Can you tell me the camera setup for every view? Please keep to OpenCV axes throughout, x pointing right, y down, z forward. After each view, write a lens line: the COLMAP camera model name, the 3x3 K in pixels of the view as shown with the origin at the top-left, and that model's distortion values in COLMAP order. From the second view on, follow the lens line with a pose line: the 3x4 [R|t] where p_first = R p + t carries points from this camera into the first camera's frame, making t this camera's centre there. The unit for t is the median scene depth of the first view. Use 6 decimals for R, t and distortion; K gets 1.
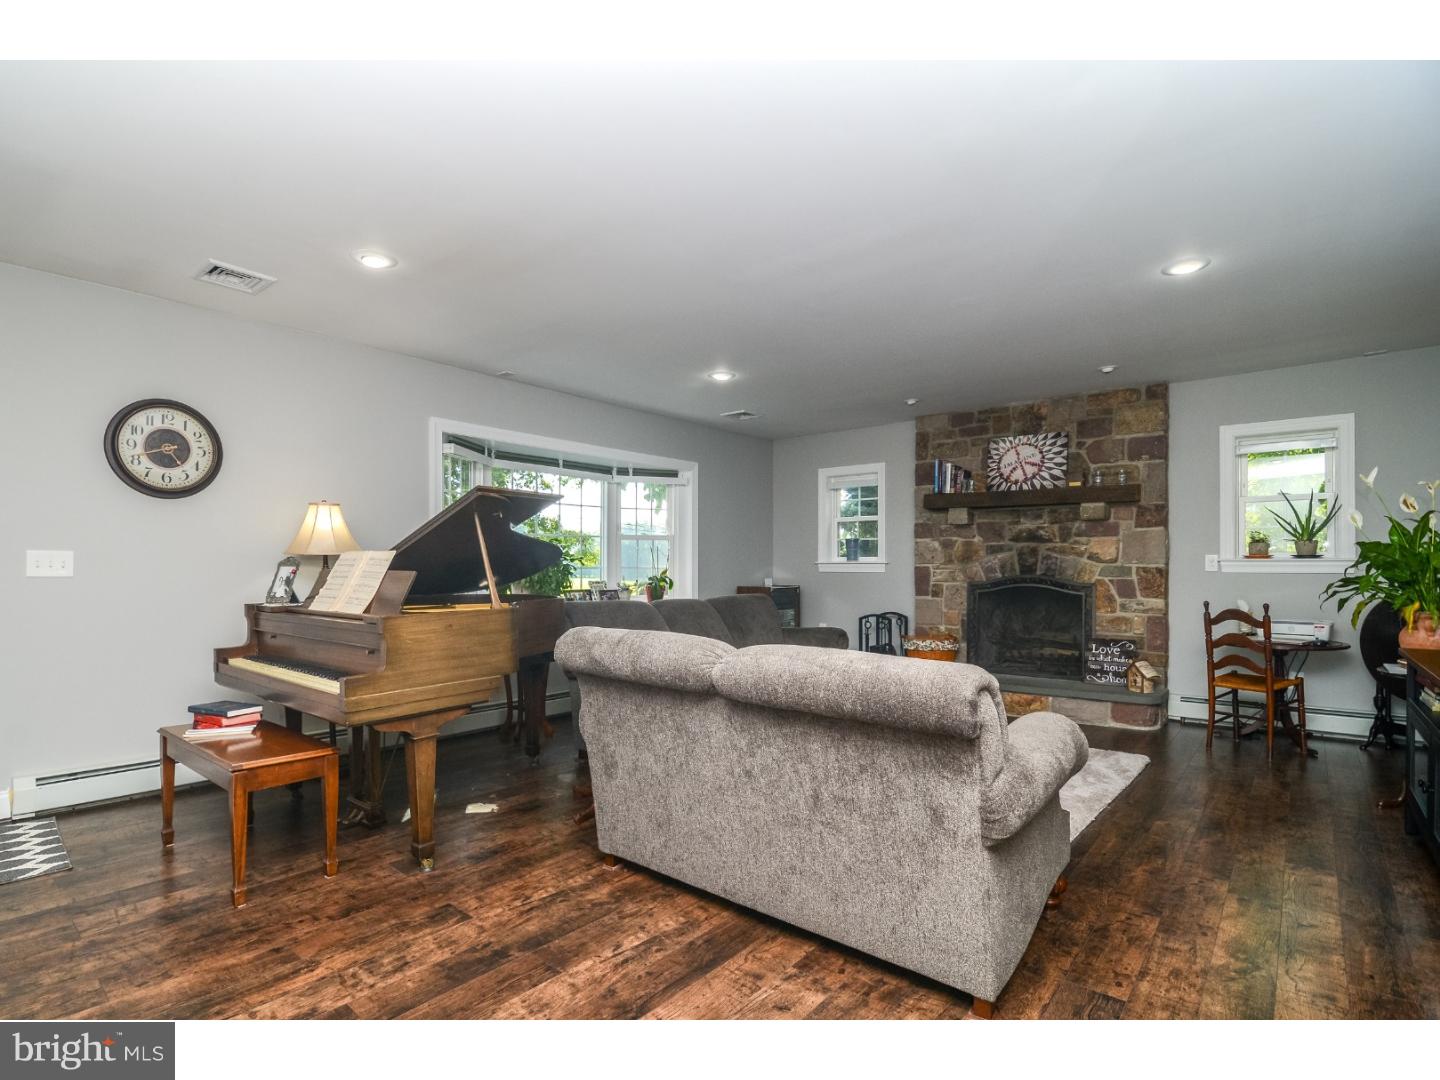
lens RADIAL K [[716.5, 0, 706.9], [0, 716.5, 566.8], [0, 0, 1]] dist [-0.016616, -0.004878]
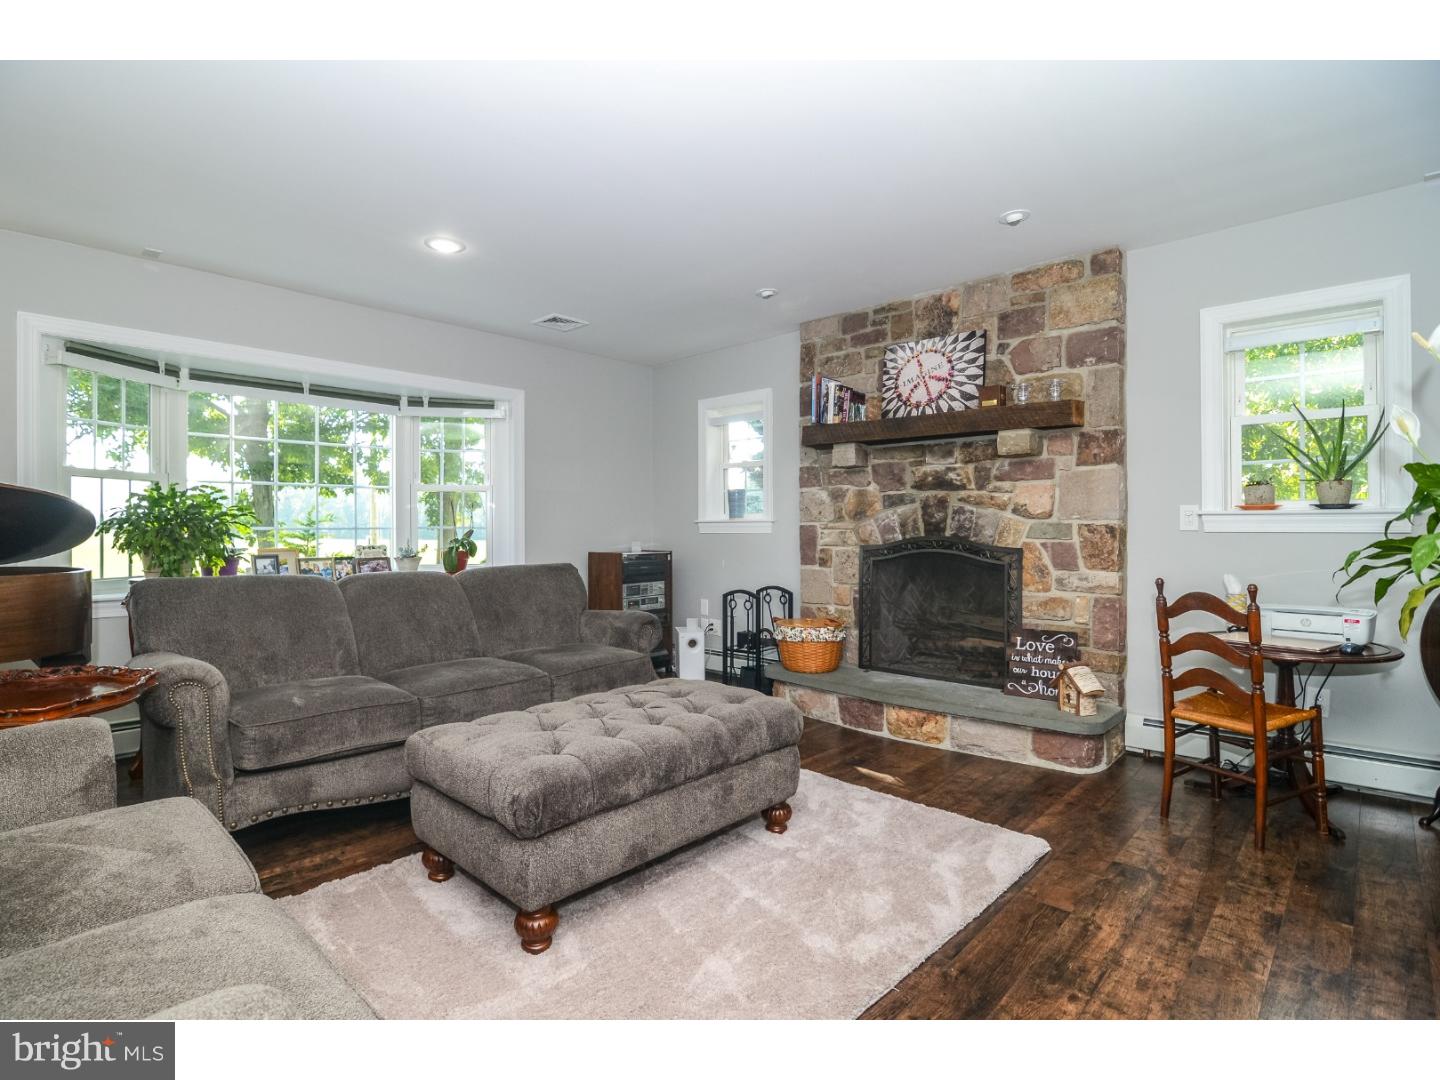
lens RADIAL K [[716.5, 0, 721.5], [0, 716.5, 530.3], [0, 0, 1]] dist [-0.016616, -0.004878]
pose [[0.999034, -0.002035, -0.043898, 0.287641], [0.002093, 0.999997, 0.001276, 0.004362], [0.043895, -0.001367, 0.999035, 0.301805]]
